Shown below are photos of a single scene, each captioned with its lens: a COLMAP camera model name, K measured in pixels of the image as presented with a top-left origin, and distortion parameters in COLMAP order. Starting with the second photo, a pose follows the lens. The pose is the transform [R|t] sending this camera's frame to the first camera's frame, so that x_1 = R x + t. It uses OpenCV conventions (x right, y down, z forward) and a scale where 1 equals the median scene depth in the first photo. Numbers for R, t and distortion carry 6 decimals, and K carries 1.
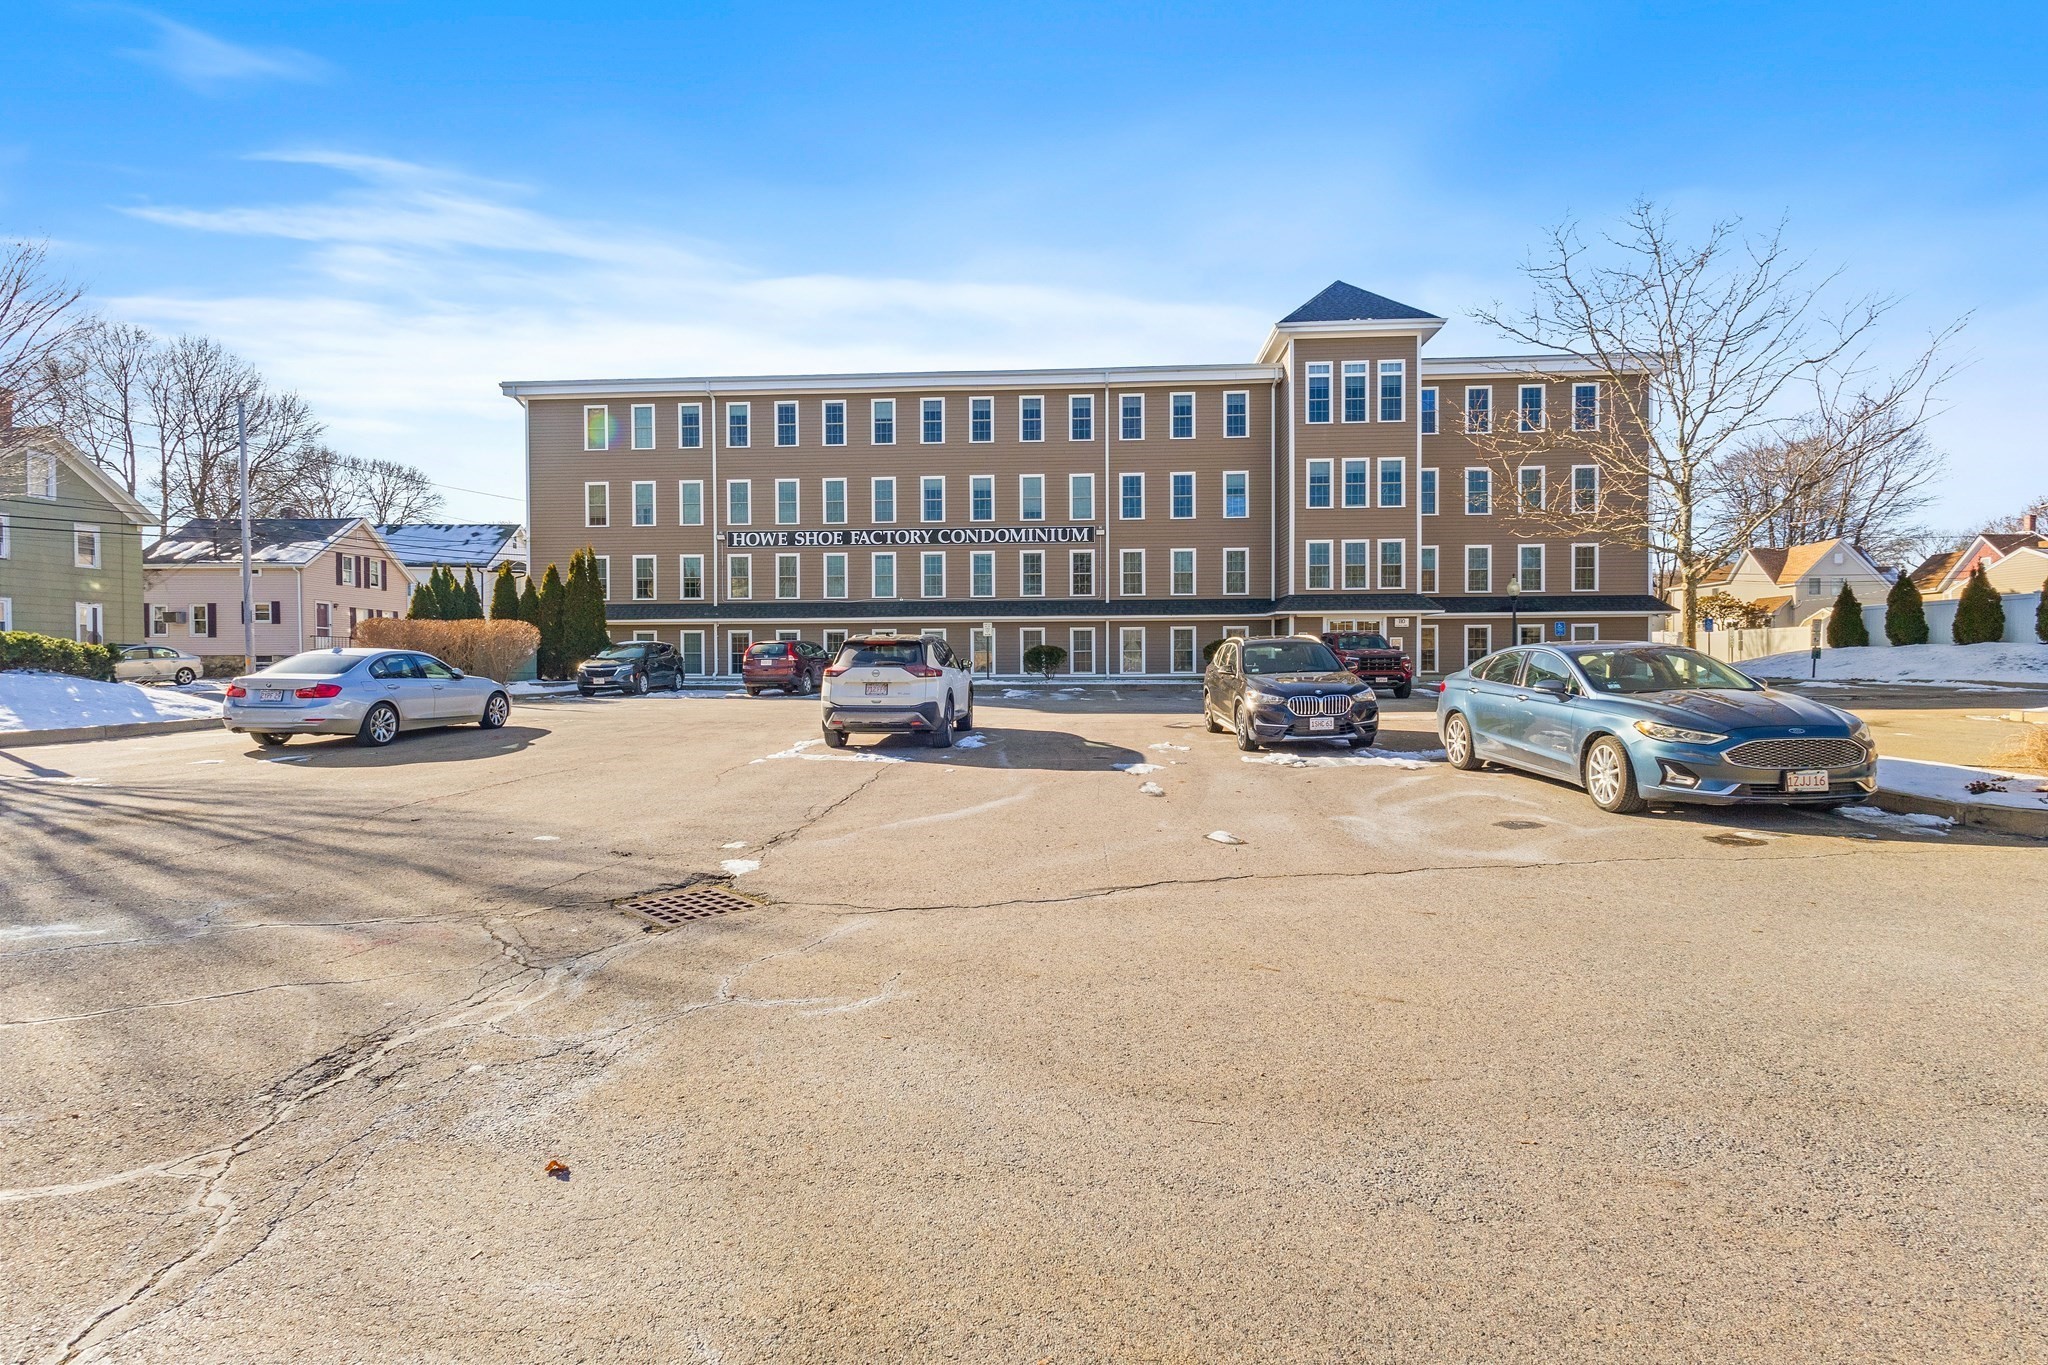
lens RADIAL K [[947.8, 0, 1025.4], [0, 947.8, 673.7], [0, 0, 1]] dist [0.002745, 0.001086]
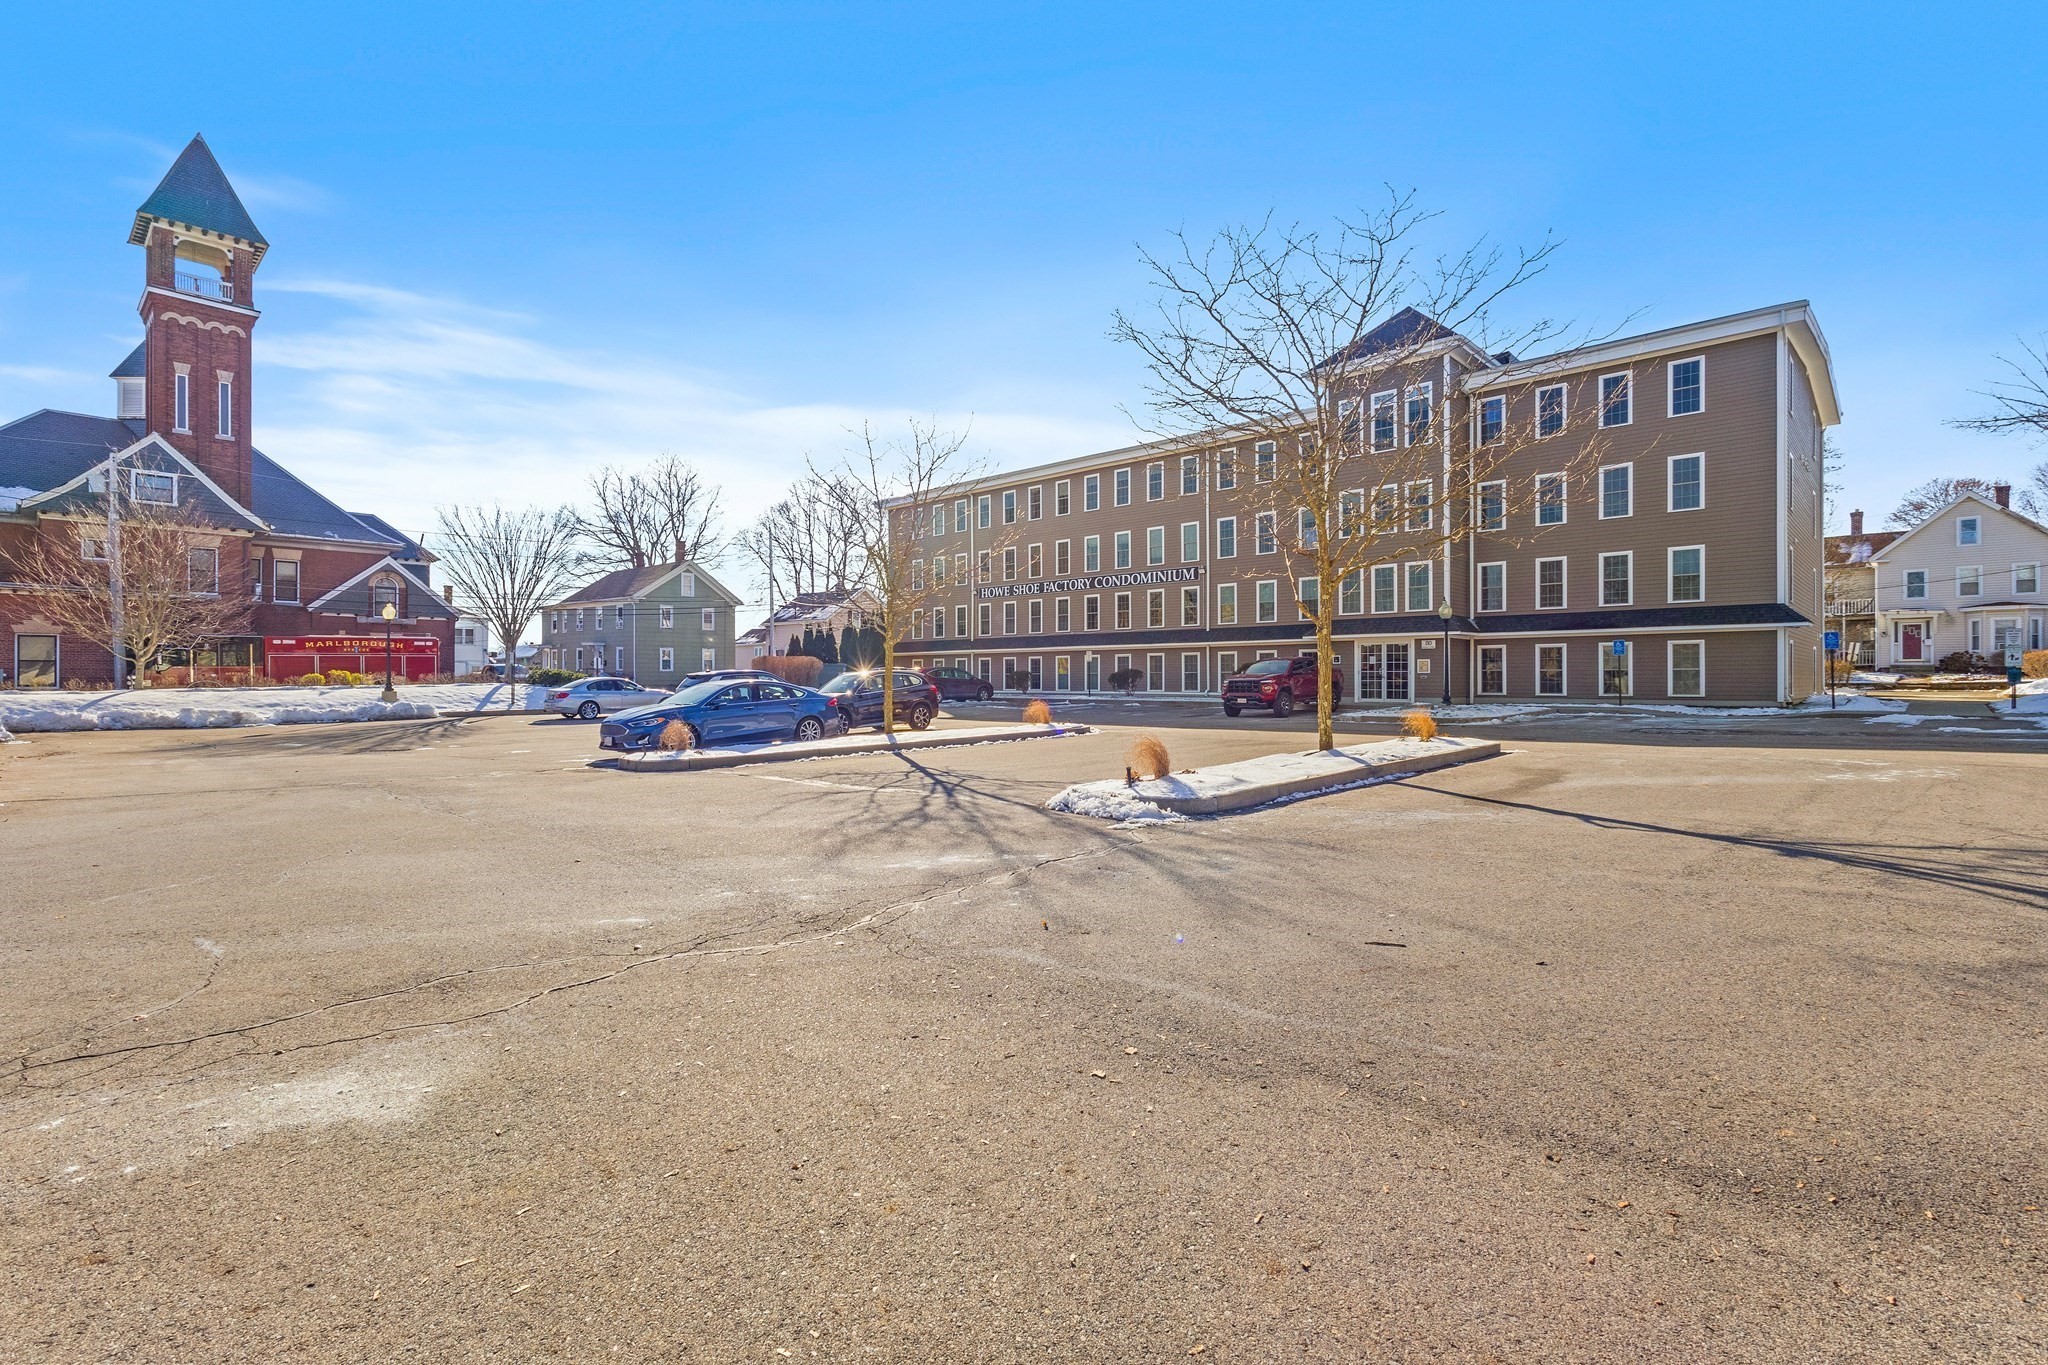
lens RADIAL K [[947.8, 0, 1006.1], [0, 947.8, 679.4], [0, 0, 1]] dist [0.002745, 0.001086]
pose [[0.758317, 0.003703, -0.651875, 0.658788], [-0.012413, 0.999885, -0.008760, -0.002405], [0.651767, 0.014735, 0.758276, -0.042032]]
